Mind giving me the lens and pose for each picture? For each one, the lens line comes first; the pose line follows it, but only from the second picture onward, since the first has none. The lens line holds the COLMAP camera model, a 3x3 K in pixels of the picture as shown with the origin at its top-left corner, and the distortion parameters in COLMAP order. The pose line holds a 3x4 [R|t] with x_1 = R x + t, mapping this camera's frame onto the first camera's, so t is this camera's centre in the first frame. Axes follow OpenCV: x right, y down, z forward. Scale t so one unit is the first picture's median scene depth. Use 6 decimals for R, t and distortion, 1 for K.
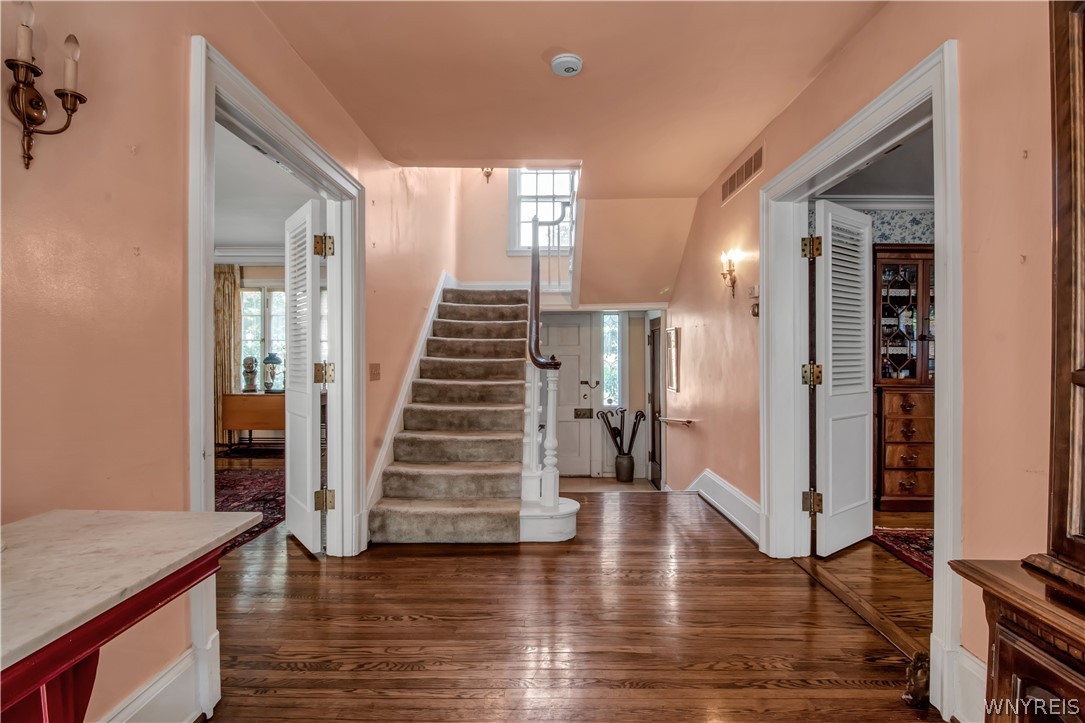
lens RADIAL K [[517.4, 0, 541.6], [0, 517.4, 356.4], [0, 0, 1]] dist [-0.000899, -0.000263]
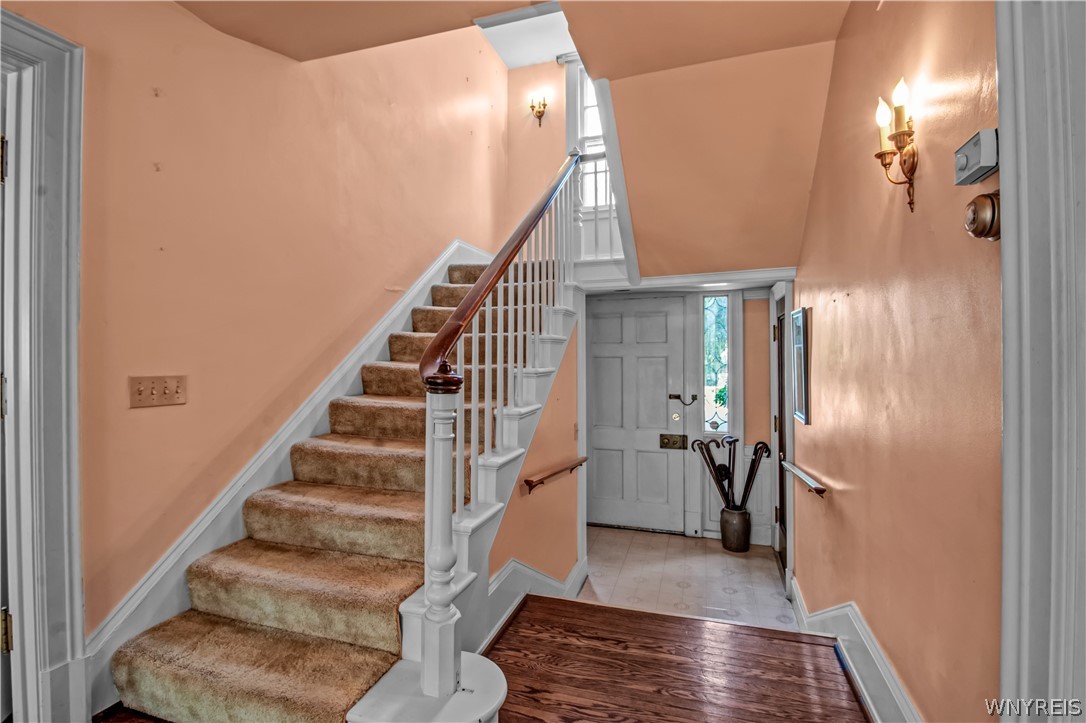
lens RADIAL K [[511.0, 0, 538.3], [0, 511.0, 355.5], [0, 0, 1]] dist [0.000069, -0.012682]
pose [[0.951400, -0.004126, -0.307932, 0.123408], [0.003783, 0.999991, -0.001709, -0.003664], [0.307936, 0.000461, 0.951407, 0.307644]]
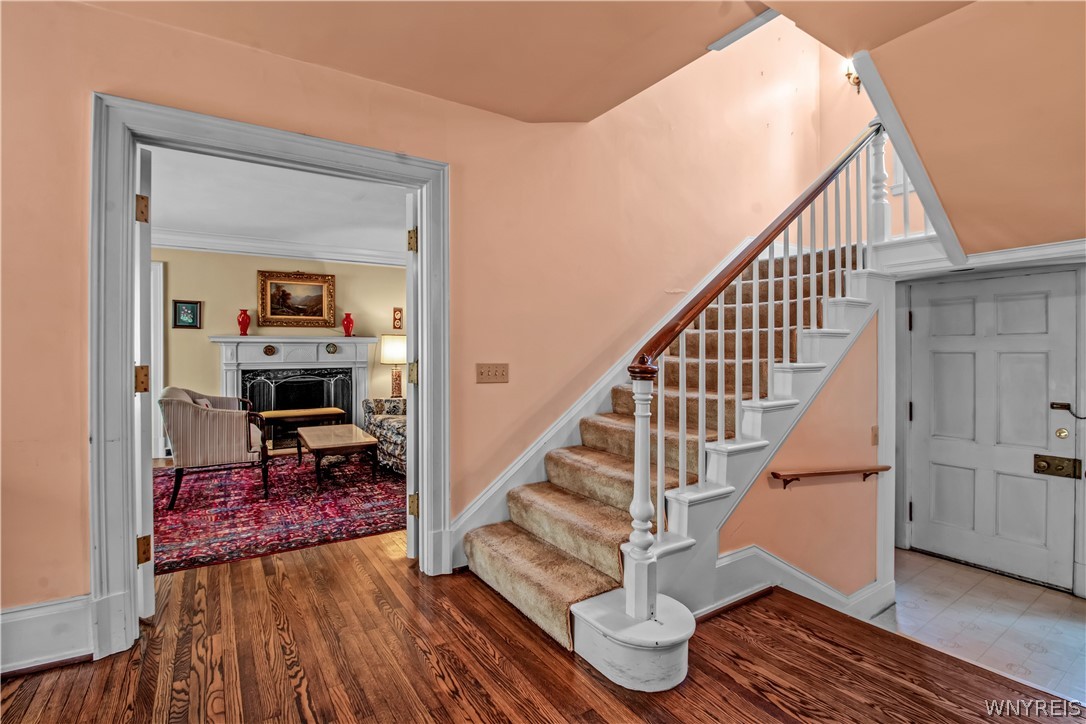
lens RADIAL K [[503.3, 0, 530.3], [0, 503.3, 353.7], [0, 0, 1]] dist [-0.001693, -0.012848]
pose [[0.540182, 0.001793, -0.841546, 0.216275], [0.000757, 0.999996, 0.002616, -0.002923], [0.841548, -0.002050, 0.540179, 0.306351]]
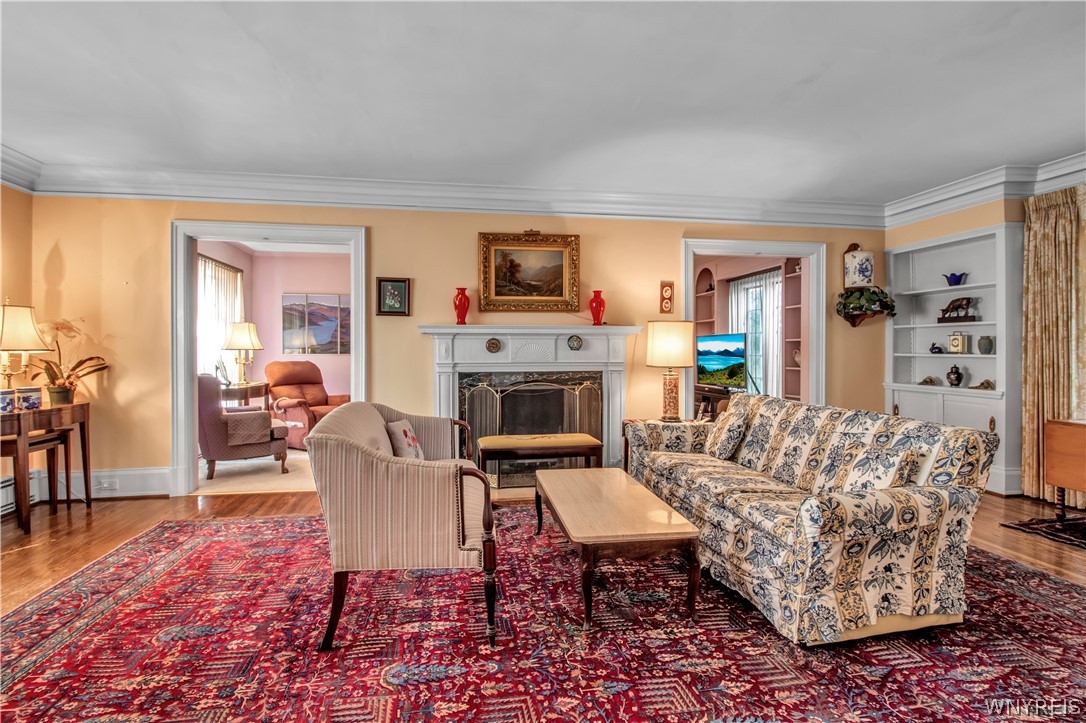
lens RADIAL K [[511.4, 0, 530.6], [0, 511.4, 353.8], [0, 0, 1]] dist [0.000090, -0.013409]
pose [[0.171929, 0.006902, -0.985085, -0.167412], [-0.000917, 0.999976, 0.006847, -0.000592], [0.985109, -0.000274, 0.171931, 0.335984]]
